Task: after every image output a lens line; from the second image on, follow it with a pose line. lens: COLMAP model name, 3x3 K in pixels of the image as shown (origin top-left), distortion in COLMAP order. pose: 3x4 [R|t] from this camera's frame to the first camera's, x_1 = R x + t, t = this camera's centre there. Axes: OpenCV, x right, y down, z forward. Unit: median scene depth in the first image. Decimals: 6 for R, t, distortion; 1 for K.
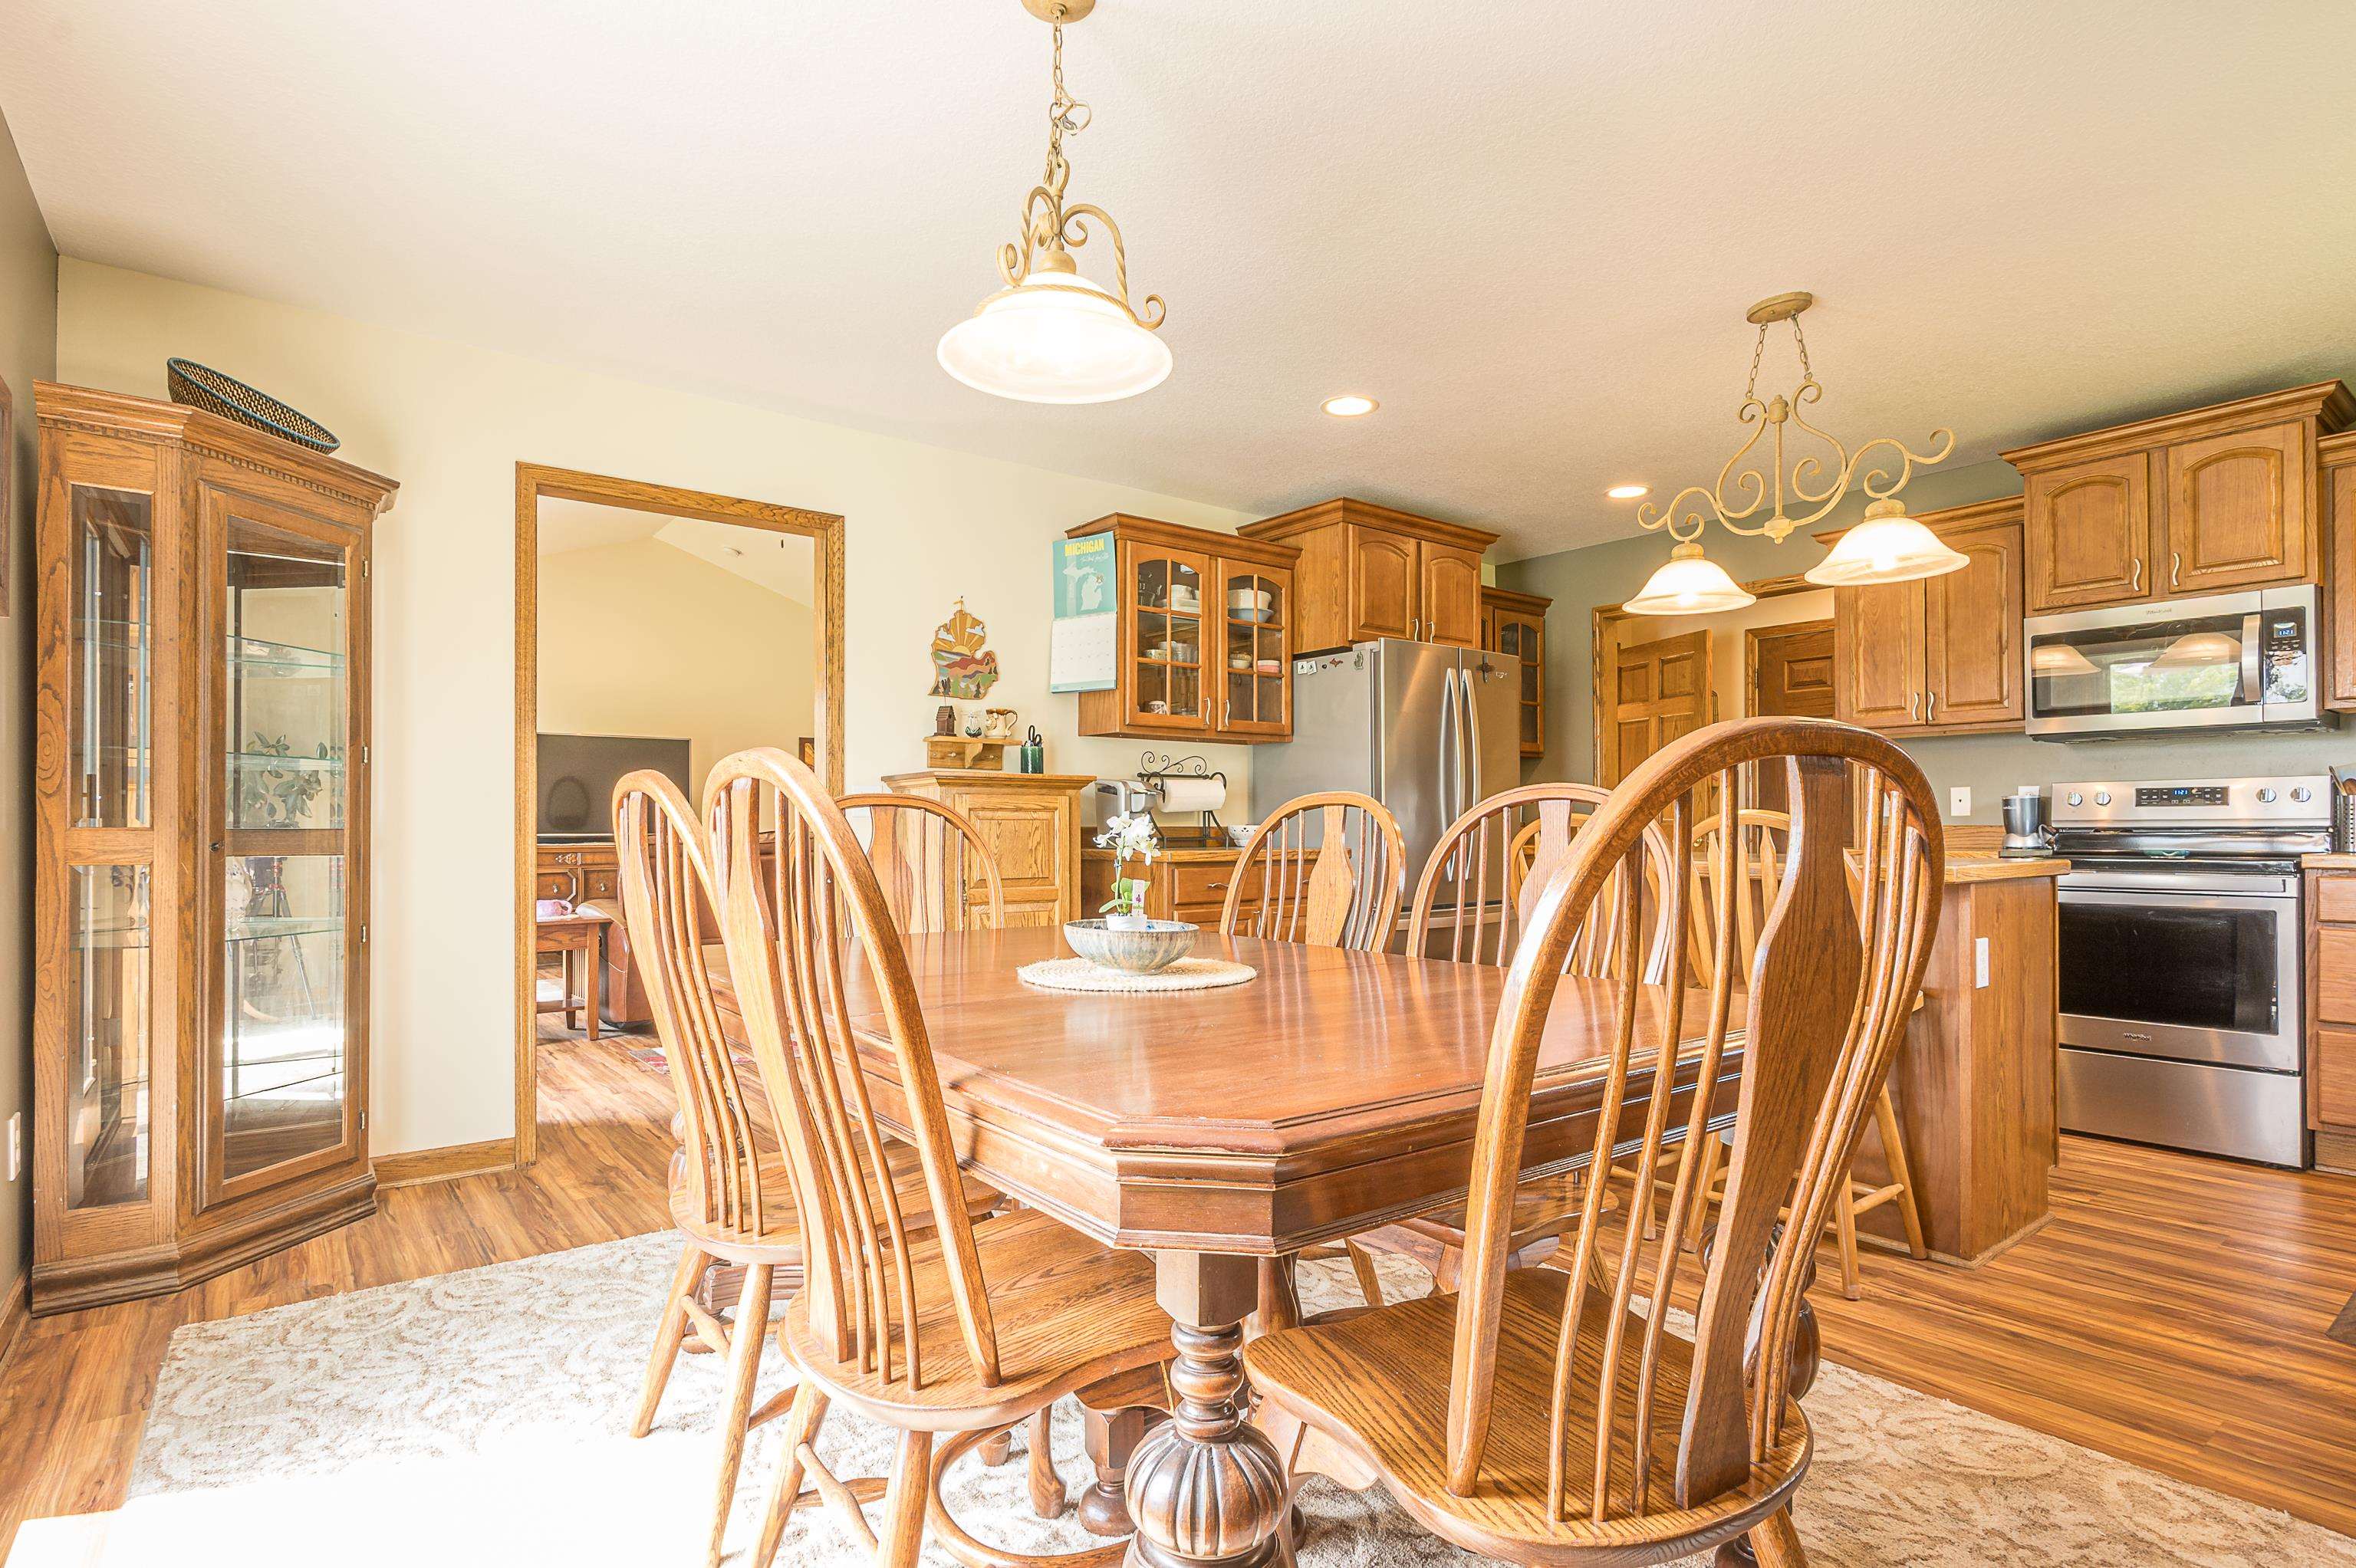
lens RADIAL K [[1208.1, 0, 1182.9], [0, 1208.1, 813.4], [0, 0, 1]] dist [0.000499, 0.001256]
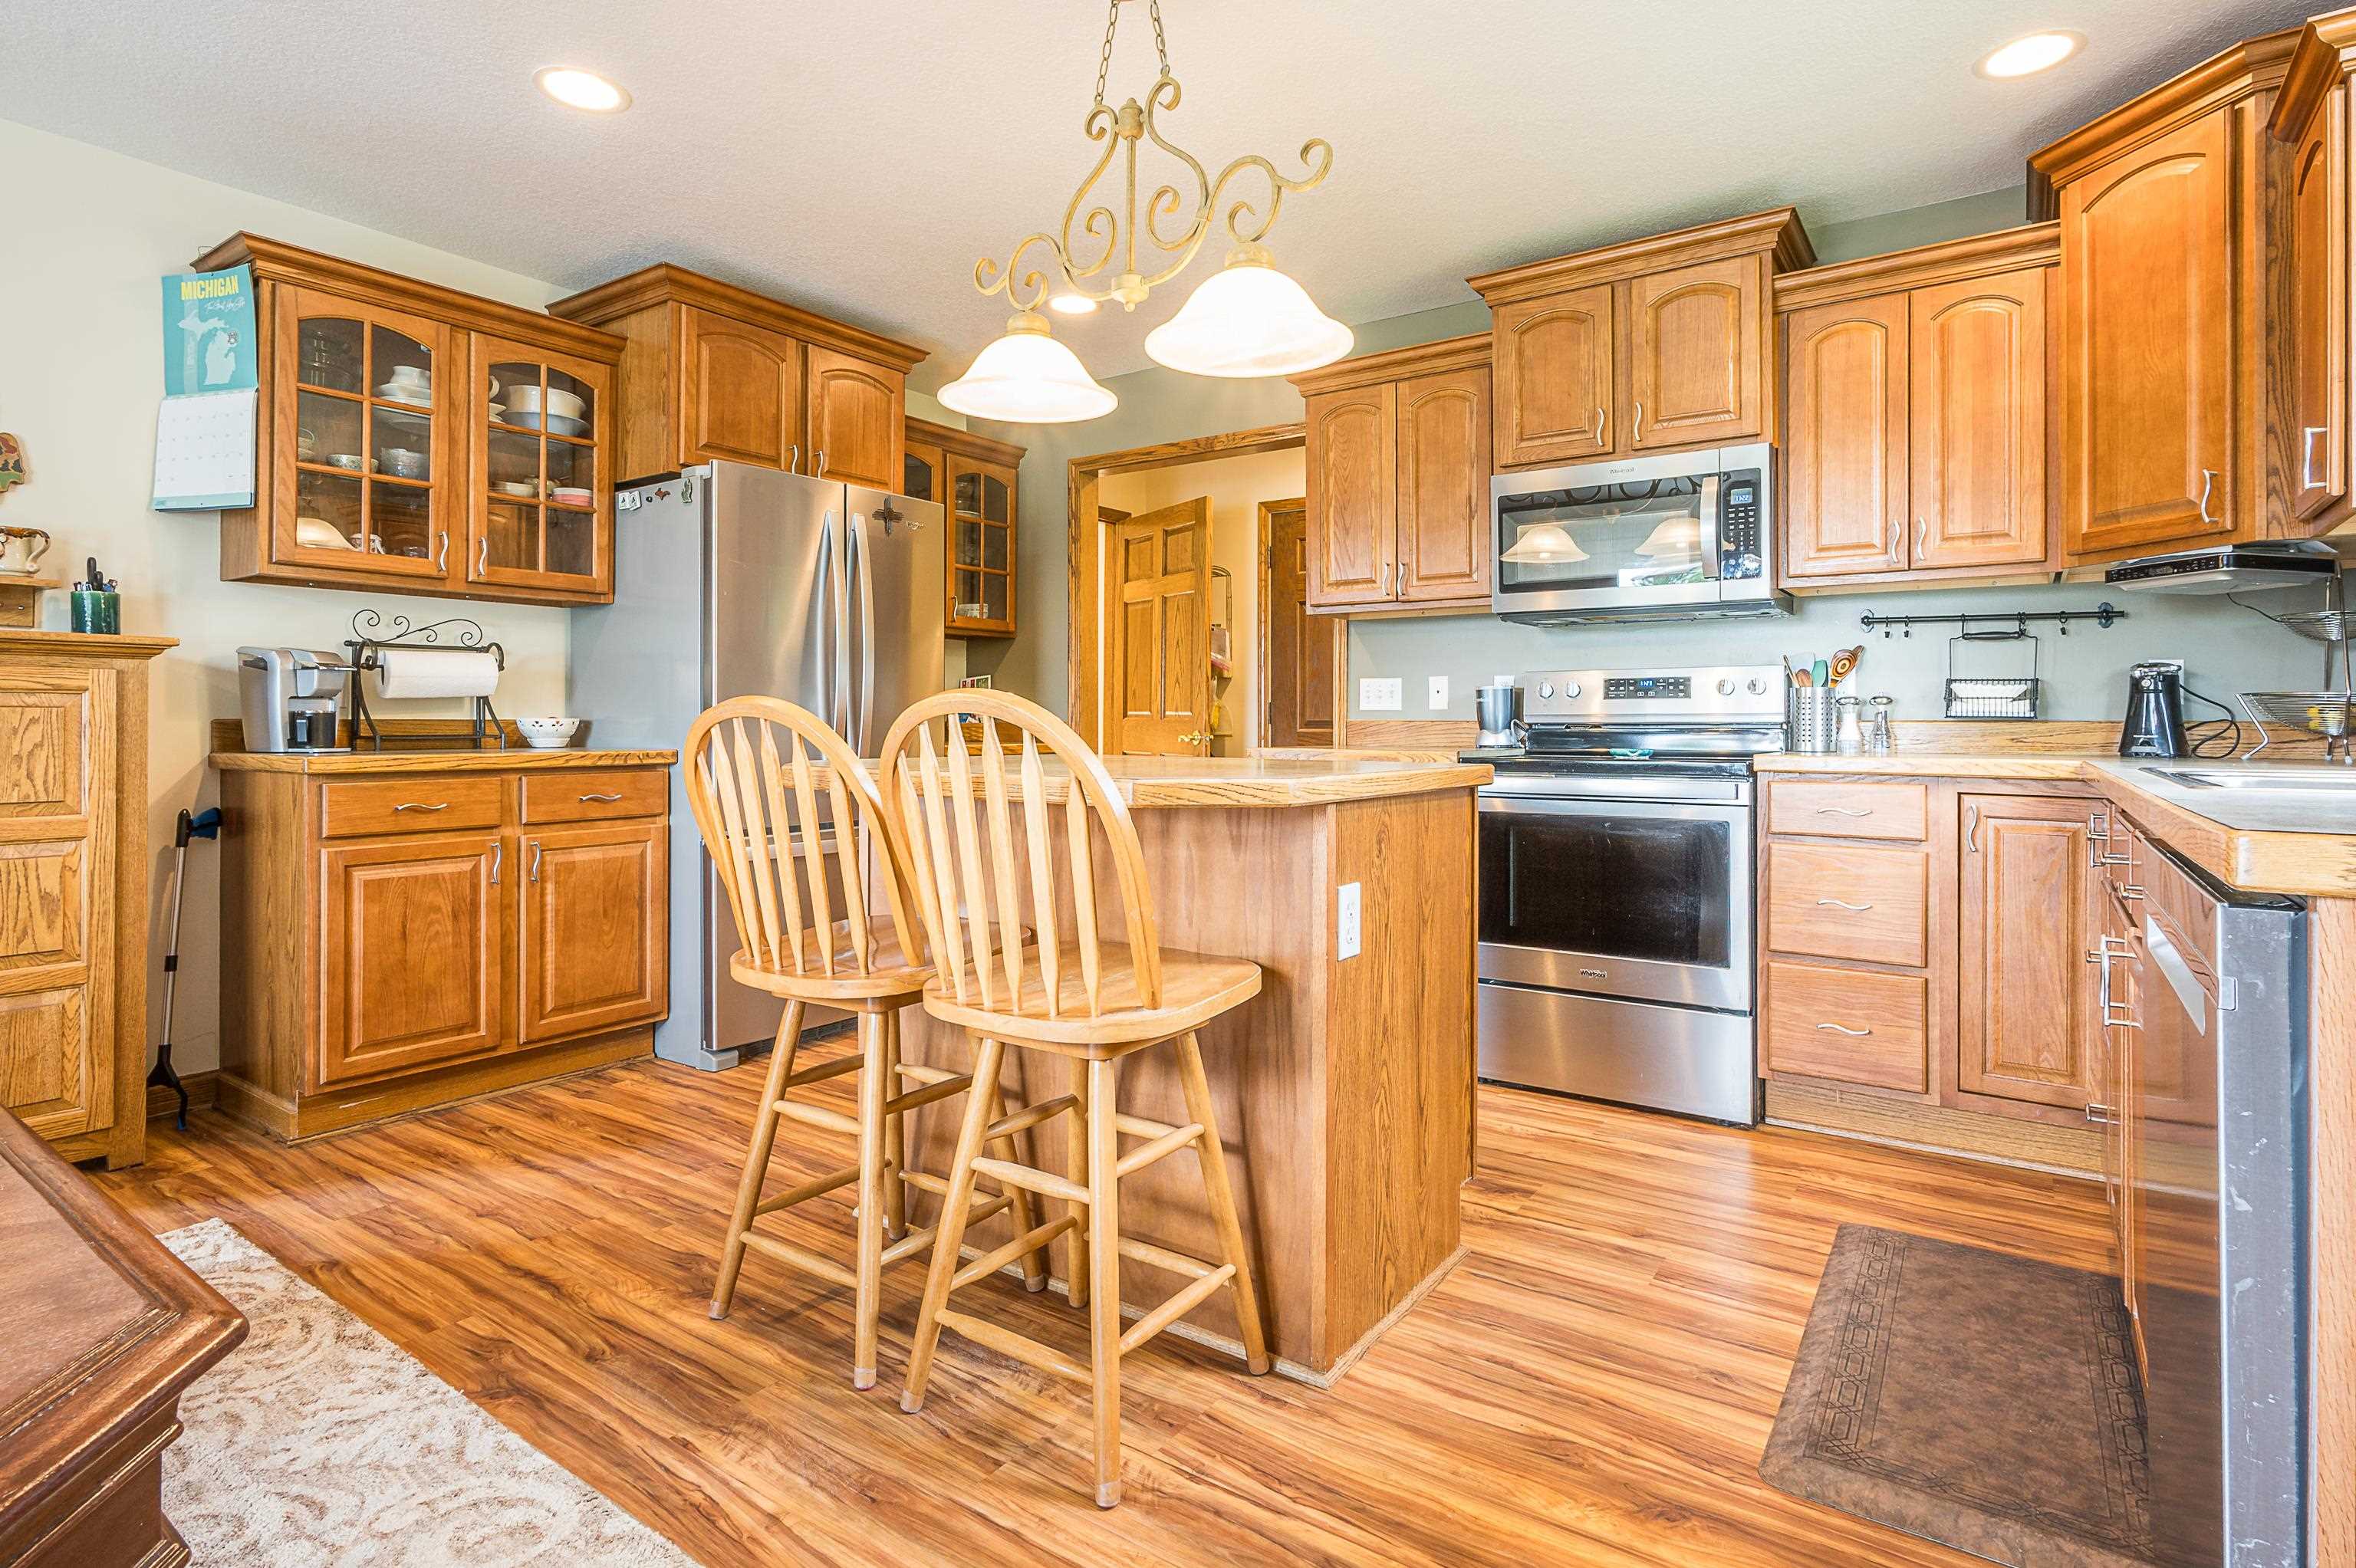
lens RADIAL K [[1194.8, 0, 1174.4], [0, 1194.8, 711.7], [0, 0, 1]] dist [-0.002440, 0.001058]
pose [[0.962040, 0.004667, 0.272868, 0.266740], [-0.004912, 0.999988, 0.000214, 0.004896], [-0.272864, -0.001547, 0.962051, 0.267067]]
